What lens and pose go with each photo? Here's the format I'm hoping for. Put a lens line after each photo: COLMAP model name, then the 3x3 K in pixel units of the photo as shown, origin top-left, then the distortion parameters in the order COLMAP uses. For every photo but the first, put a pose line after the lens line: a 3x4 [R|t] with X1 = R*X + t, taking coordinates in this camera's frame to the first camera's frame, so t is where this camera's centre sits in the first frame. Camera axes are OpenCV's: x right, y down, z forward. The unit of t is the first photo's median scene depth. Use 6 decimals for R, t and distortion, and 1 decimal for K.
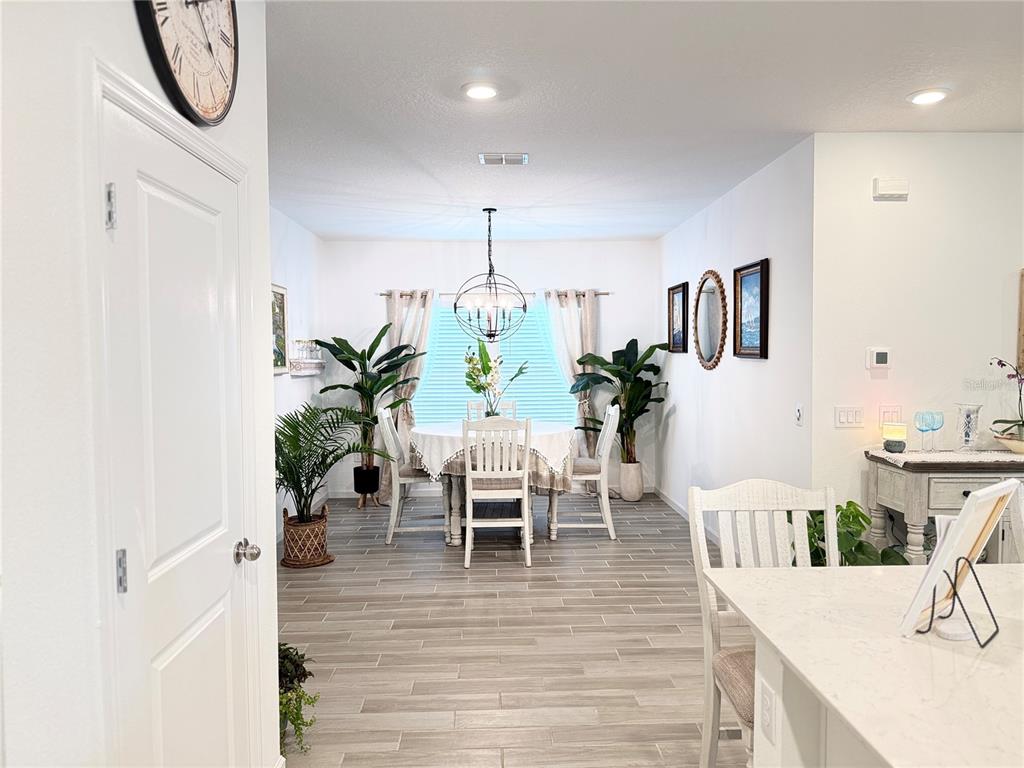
lens RADIAL K [[714.3, 0, 512.0], [0, 714.3, 384.0], [0, 0, 1]] dist [0.121877, -0.176408]
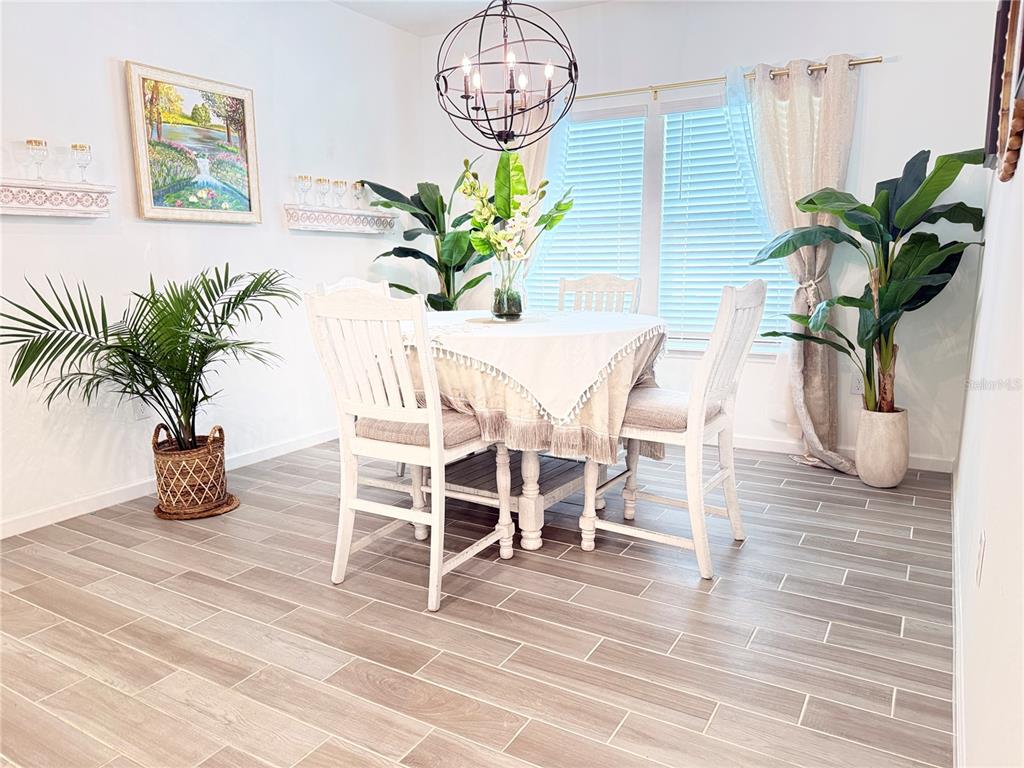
lens RADIAL K [[714.3, 0, 512.0], [0, 714.3, 384.0], [0, 0, 1]] dist [0.121877, -0.176408]
pose [[0.843786, 0.094805, -0.528239, 0.215915], [-0.021681, 0.989492, 0.142956, 0.026377], [0.536241, -0.109172, 0.836975, 0.457549]]
